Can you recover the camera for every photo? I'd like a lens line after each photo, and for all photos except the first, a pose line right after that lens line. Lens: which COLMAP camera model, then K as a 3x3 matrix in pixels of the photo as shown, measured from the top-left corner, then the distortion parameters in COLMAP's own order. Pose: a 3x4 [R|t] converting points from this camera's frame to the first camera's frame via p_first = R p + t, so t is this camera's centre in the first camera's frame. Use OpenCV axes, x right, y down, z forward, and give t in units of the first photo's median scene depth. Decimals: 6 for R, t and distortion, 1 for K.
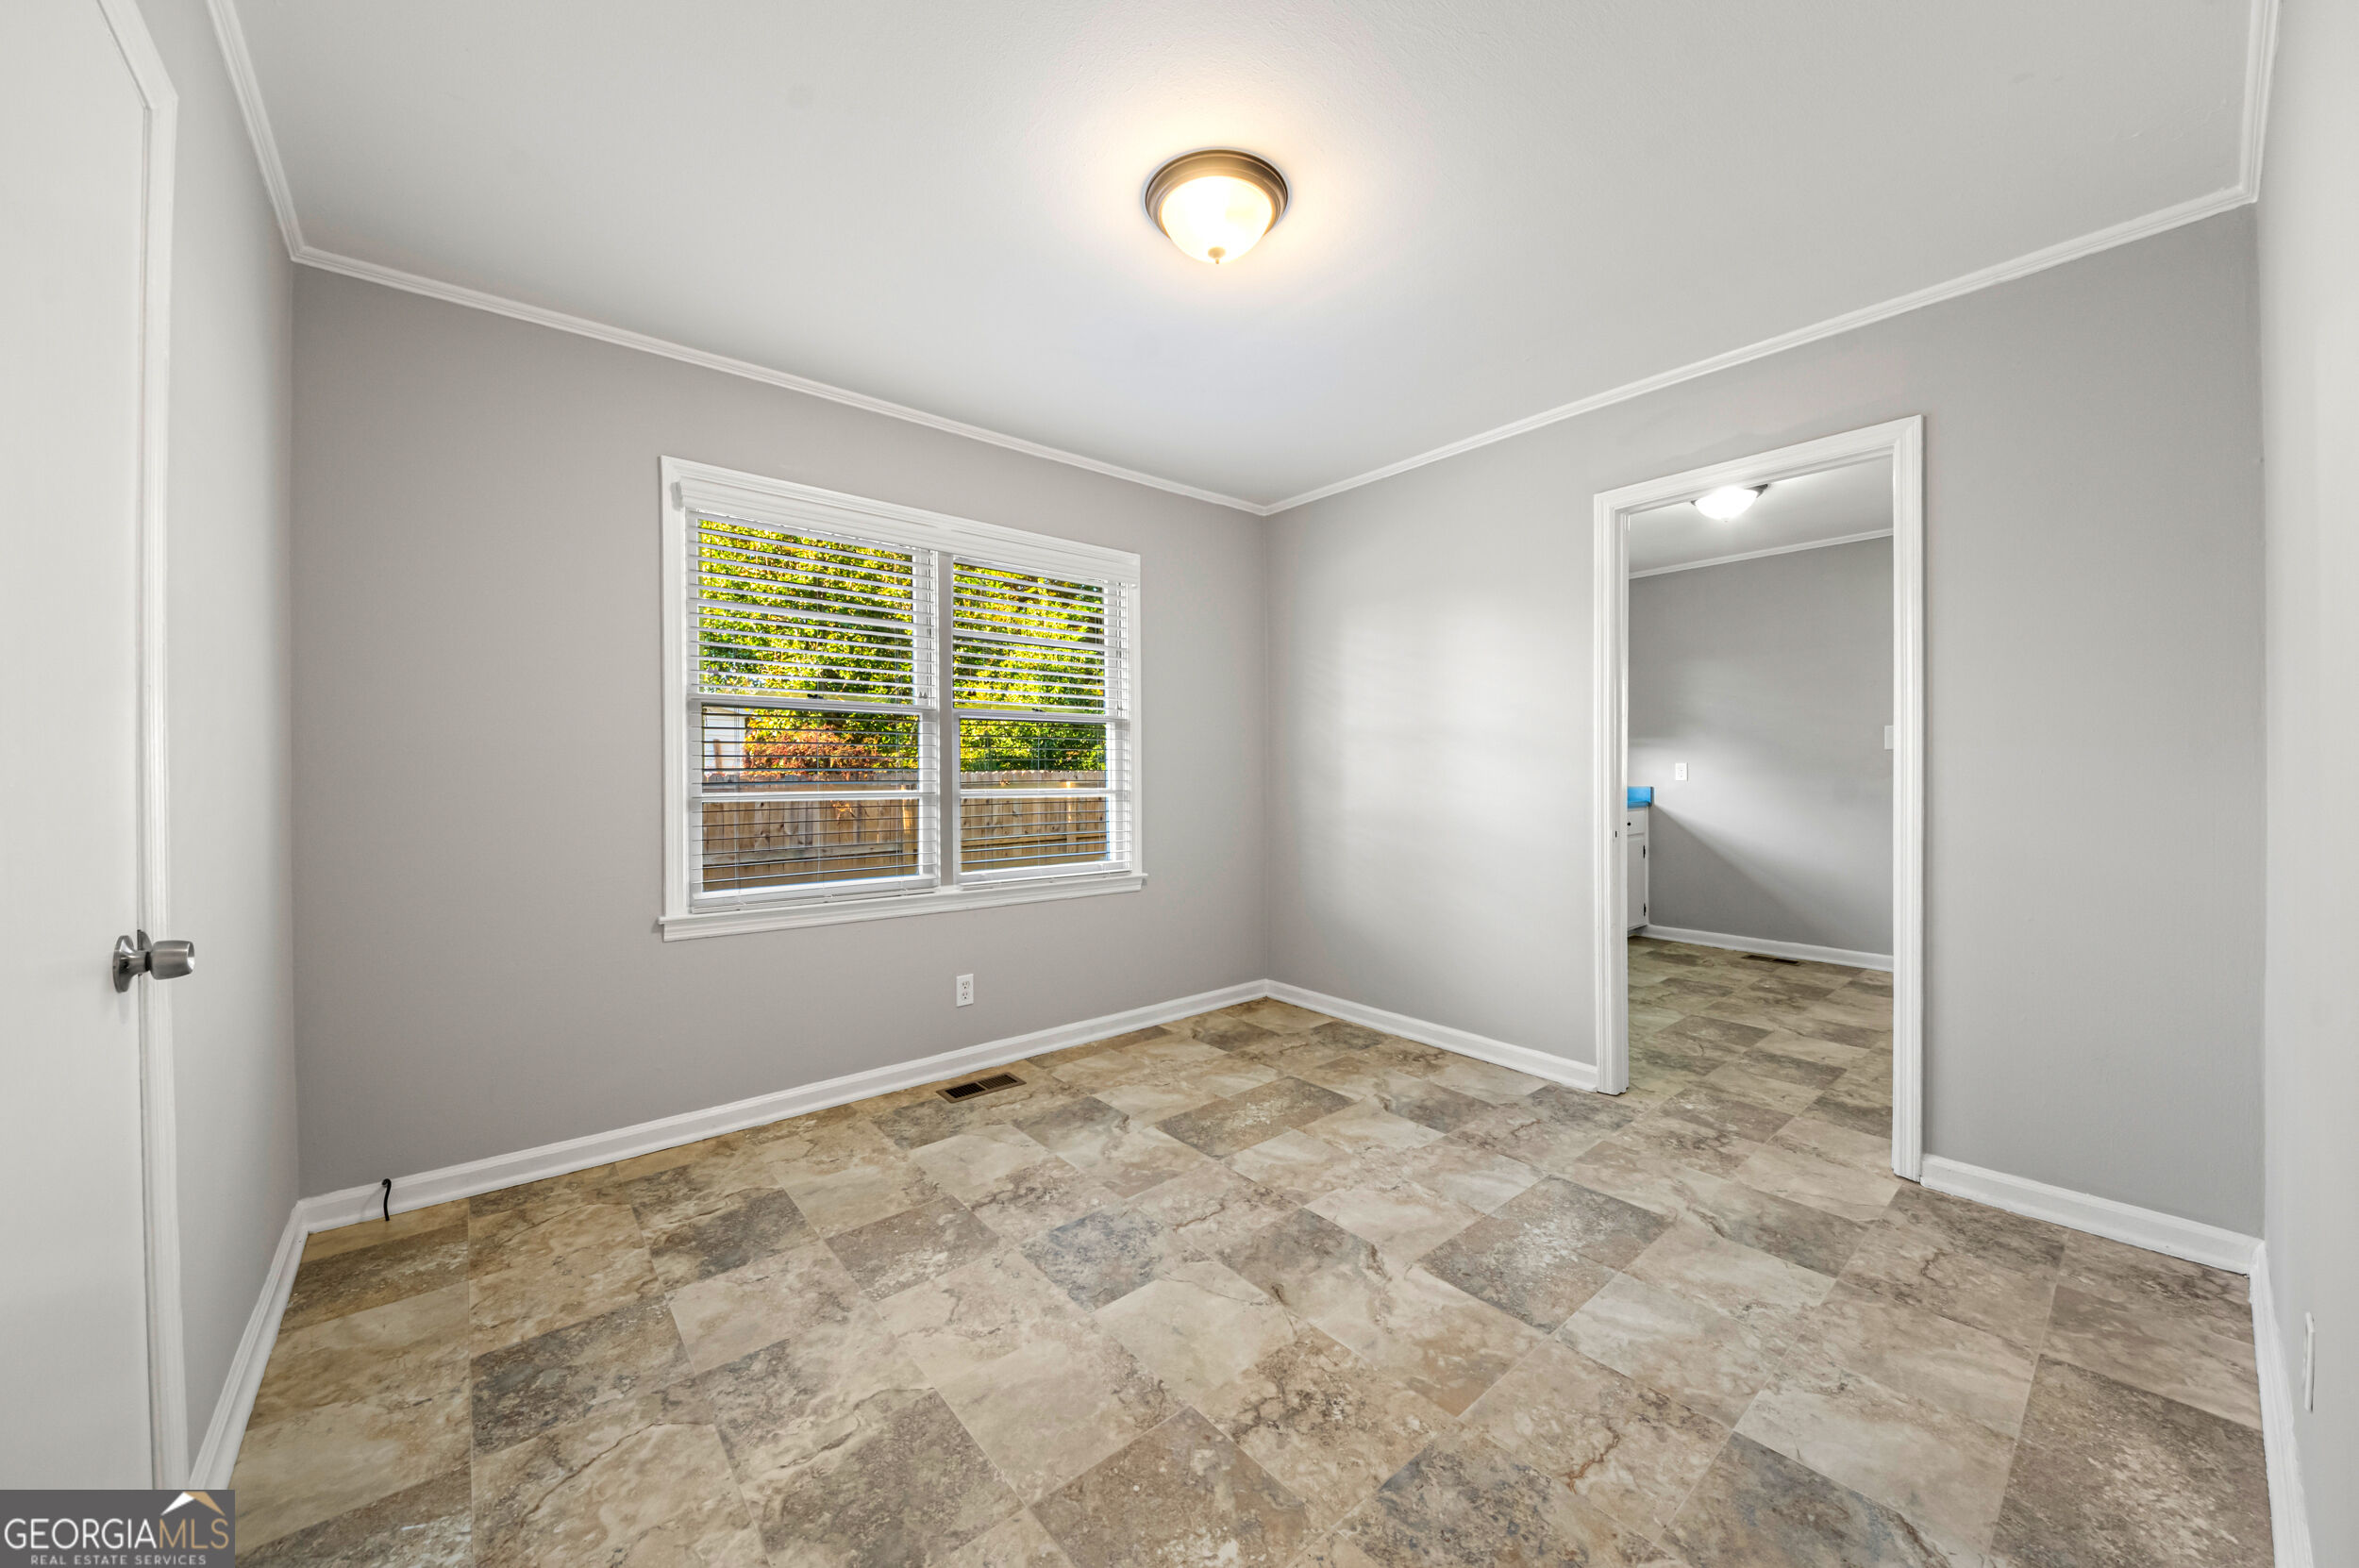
lens RADIAL K [[854.8, 0, 1198.0], [0, 854.8, 770.6], [0, 0, 1]] dist [0.012646, -0.012284]
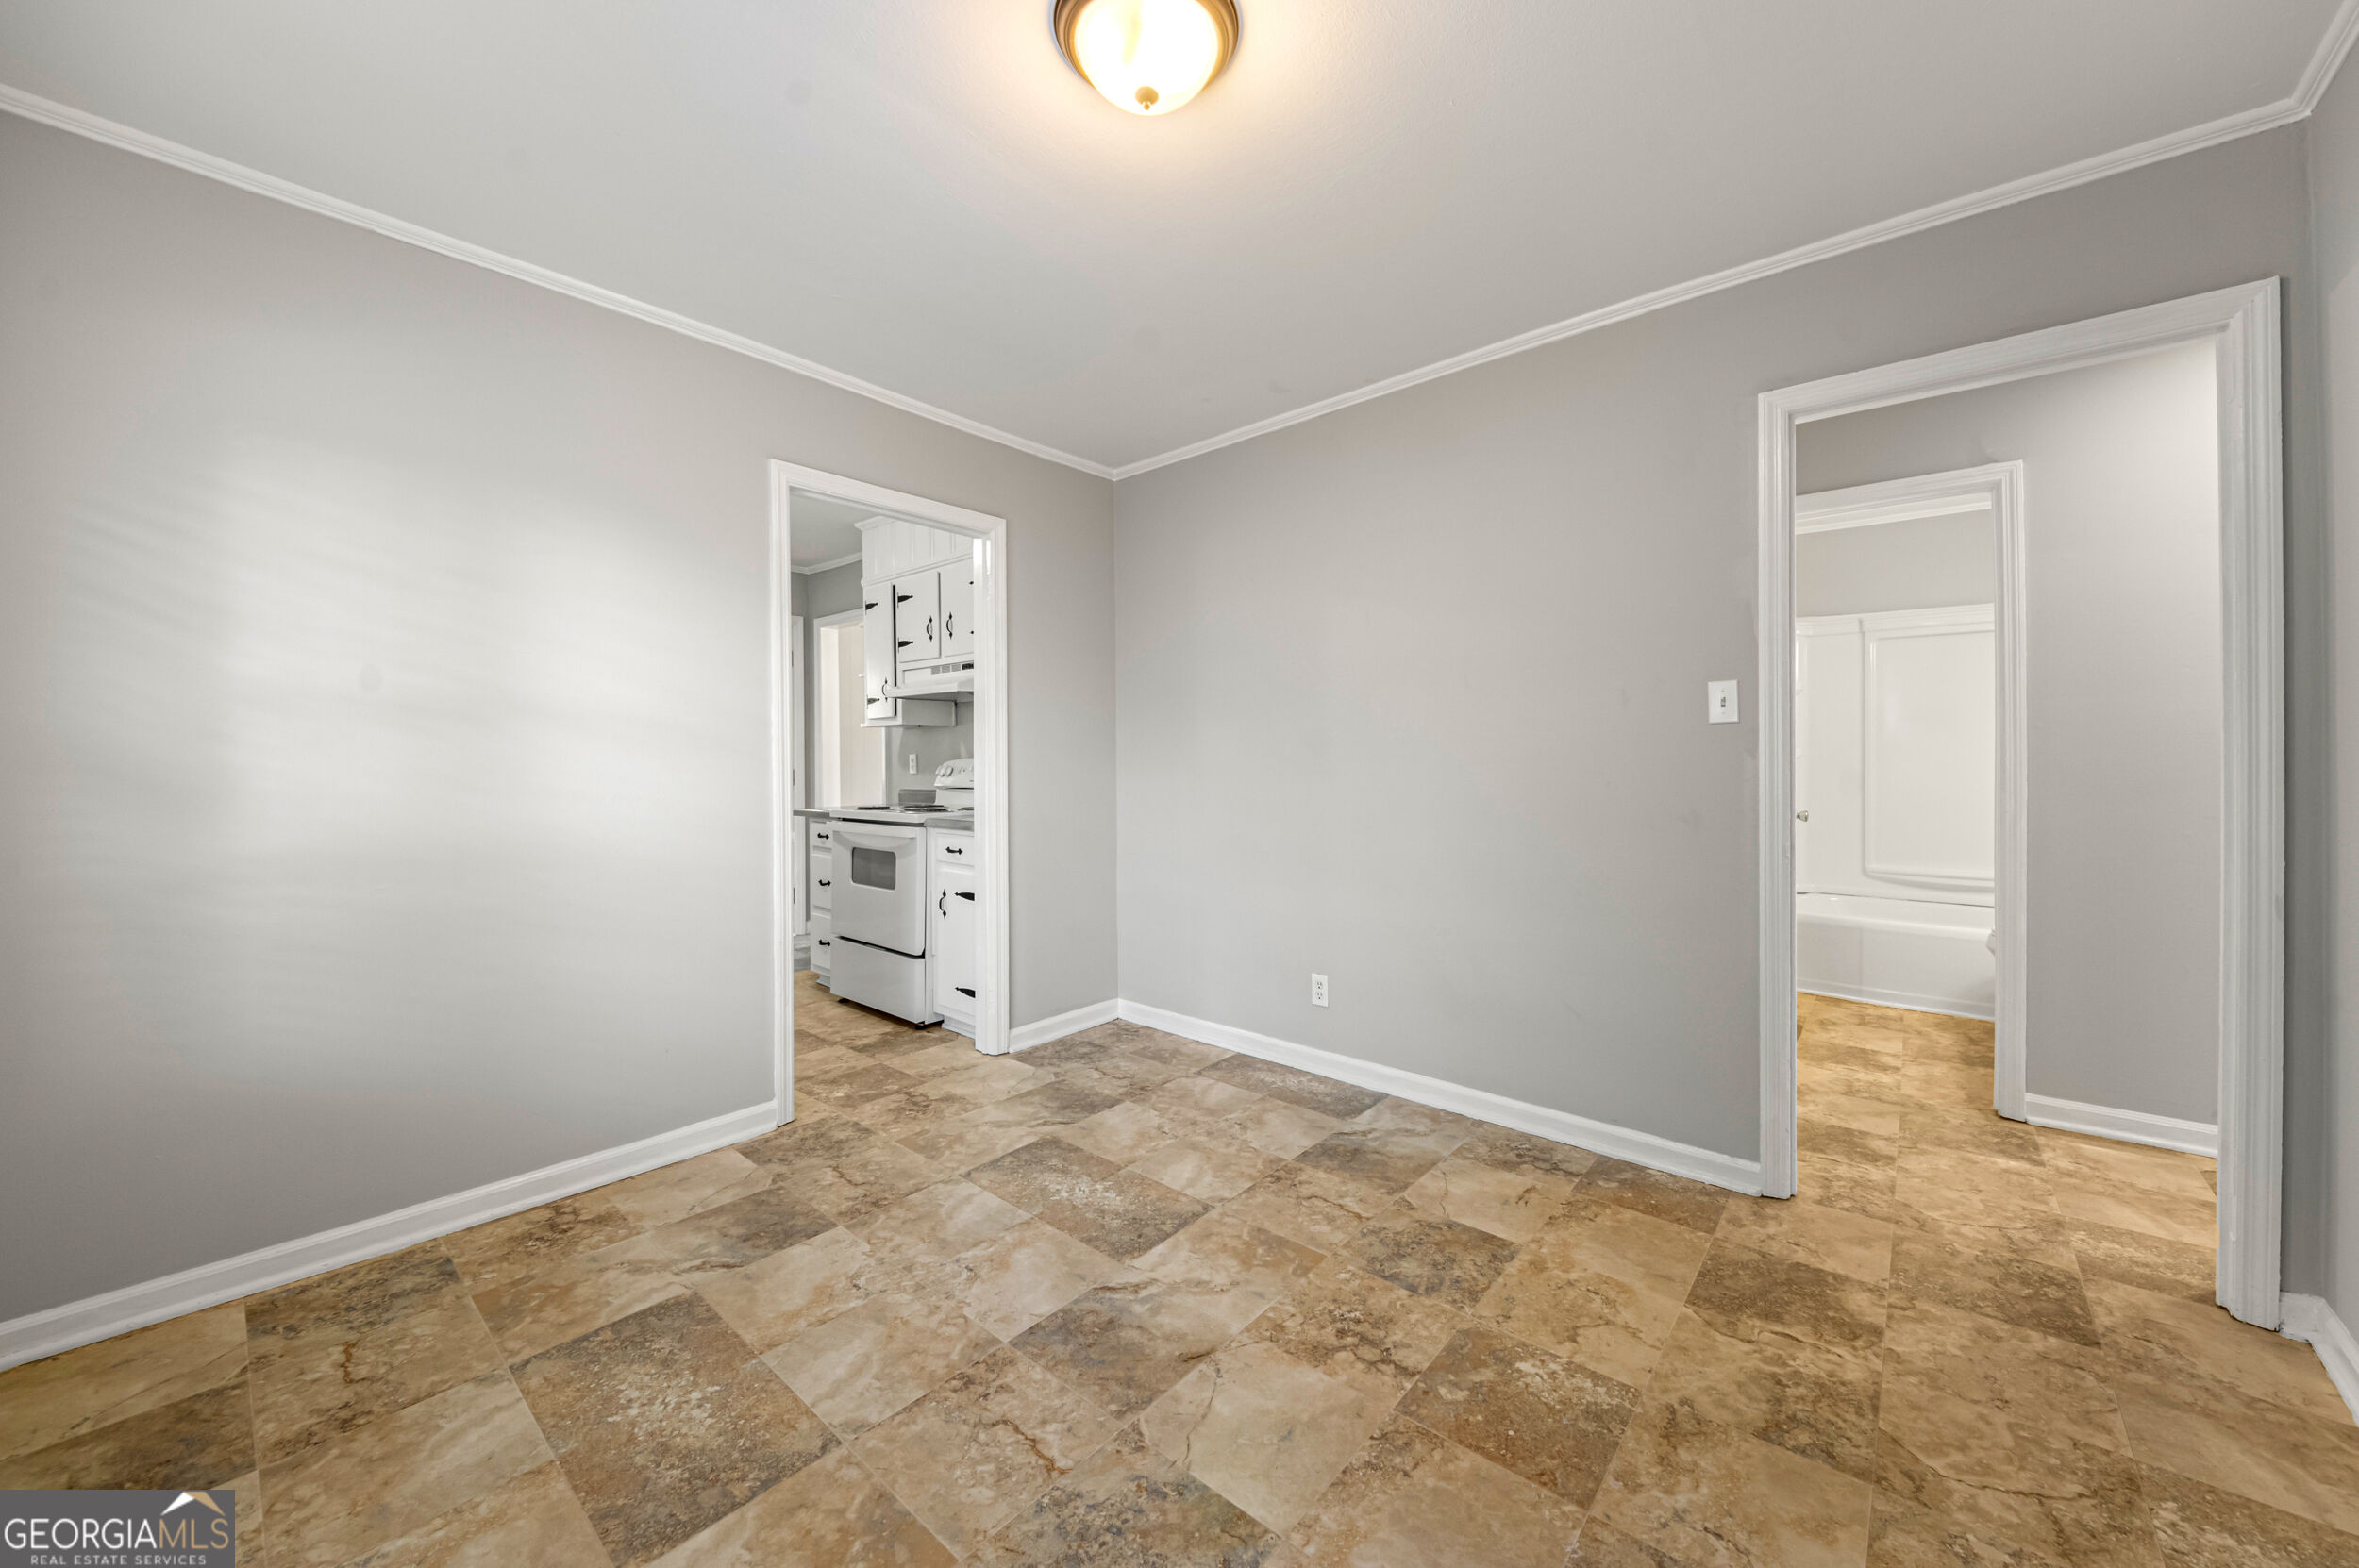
lens RADIAL K [[854.8, 0, 1198.0], [0, 854.8, 770.6], [0, 0, 1]] dist [0.012646, -0.012284]
pose [[-0.159042, -0.009371, 0.987227, -0.643158], [0.008161, 0.999908, 0.010806, -0.003942], [-0.987238, 0.009776, -0.158951, 0.938954]]
